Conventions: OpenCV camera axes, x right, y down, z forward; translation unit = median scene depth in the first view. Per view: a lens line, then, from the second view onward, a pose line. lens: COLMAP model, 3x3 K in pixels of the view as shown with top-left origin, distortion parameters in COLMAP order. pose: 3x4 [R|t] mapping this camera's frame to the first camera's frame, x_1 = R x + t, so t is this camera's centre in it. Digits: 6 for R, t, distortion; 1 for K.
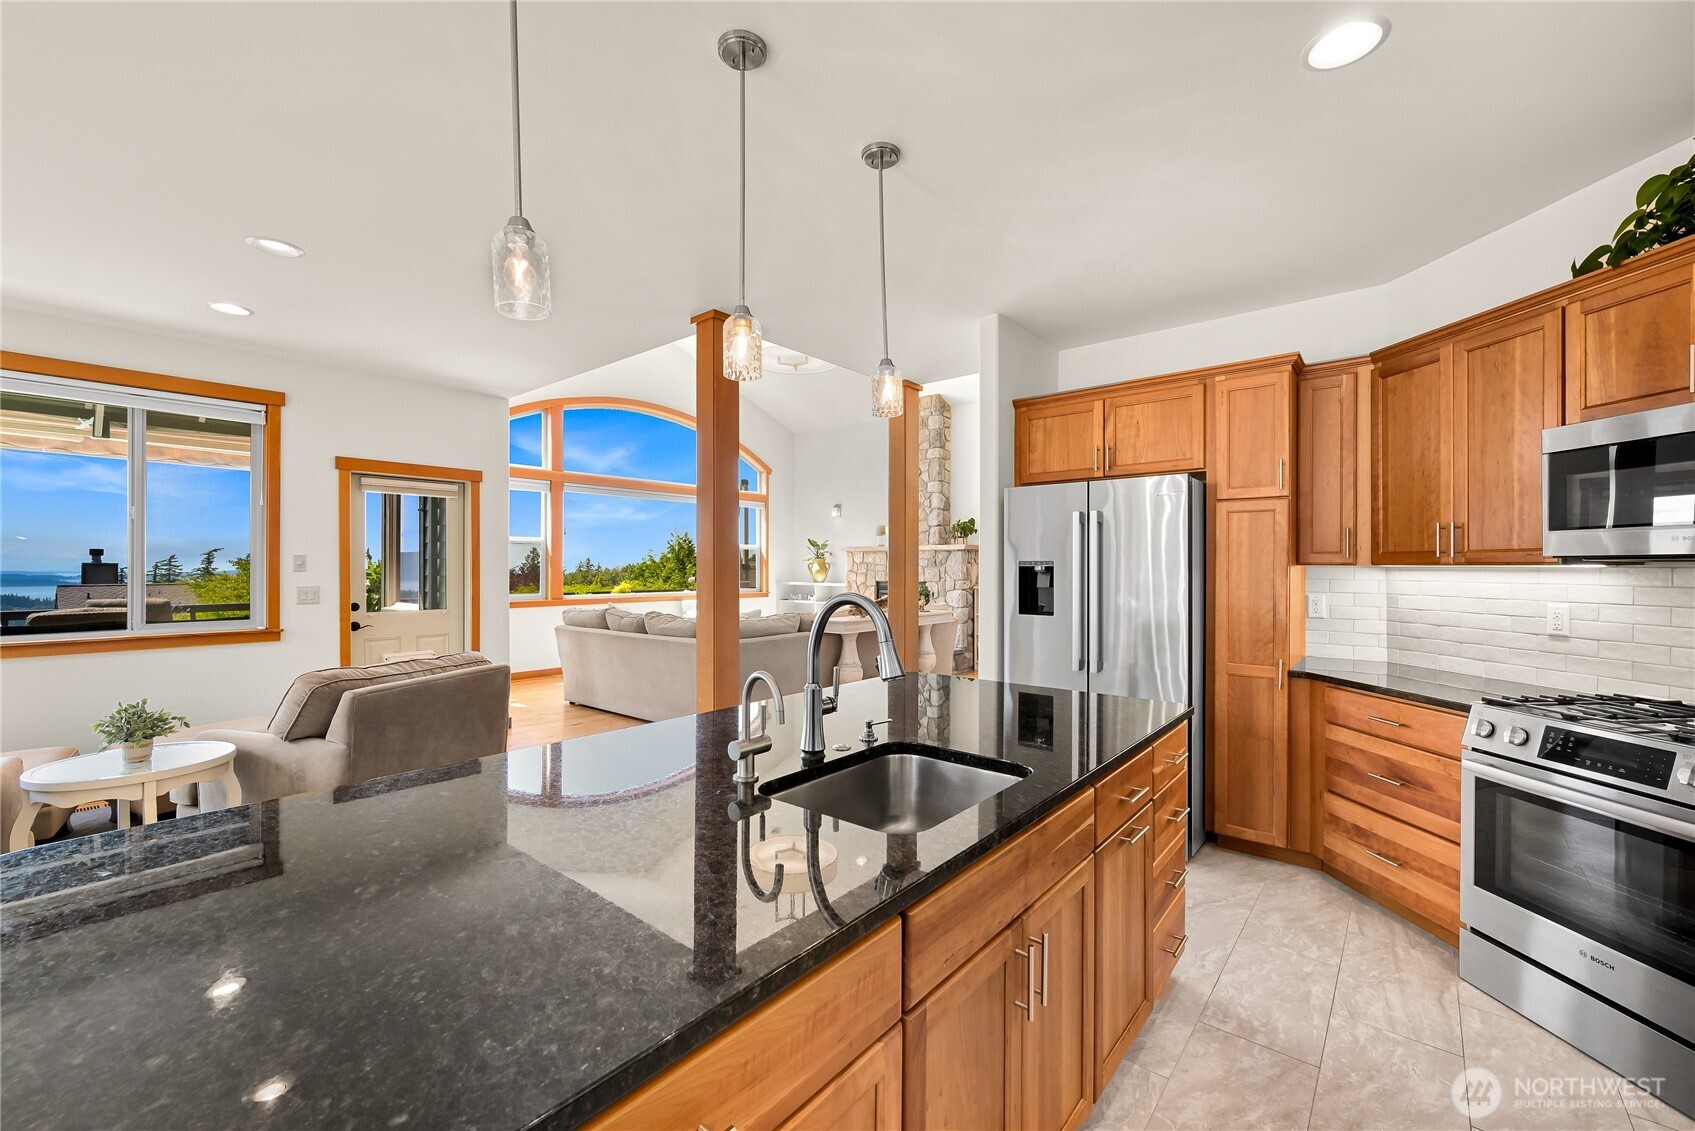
lens RADIAL K [[679.1, 0, 862.3], [0, 679.1, 568.4], [0, 0, 1]] dist [-0.002175, -0.000283]
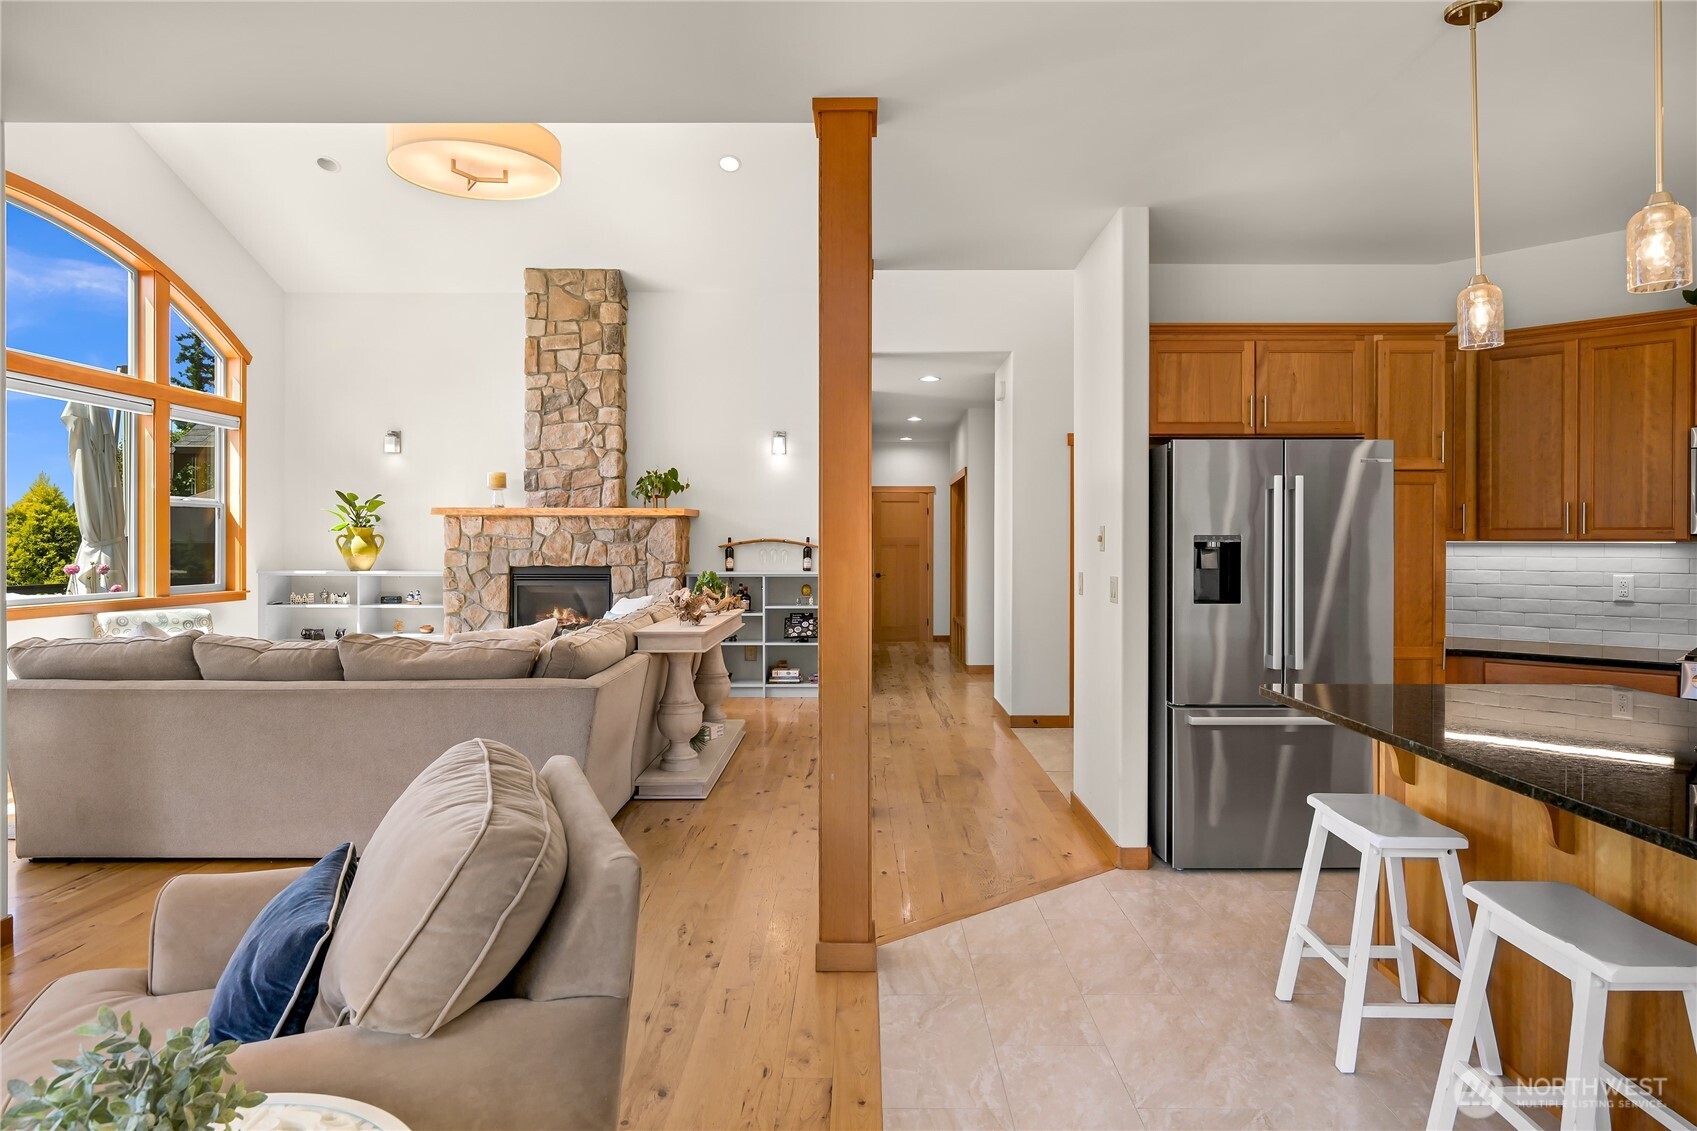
lens RADIAL K [[1001.7, 0, 854.9], [0, 1001.7, 548.4], [0, 0, 1]] dist [-0.006468, 0.002556]
pose [[0.779596, -0.003437, 0.626273, -0.814882], [0.001091, 0.999991, 0.004129, -0.000882], [-0.626282, -0.002536, 0.779593, 0.362563]]
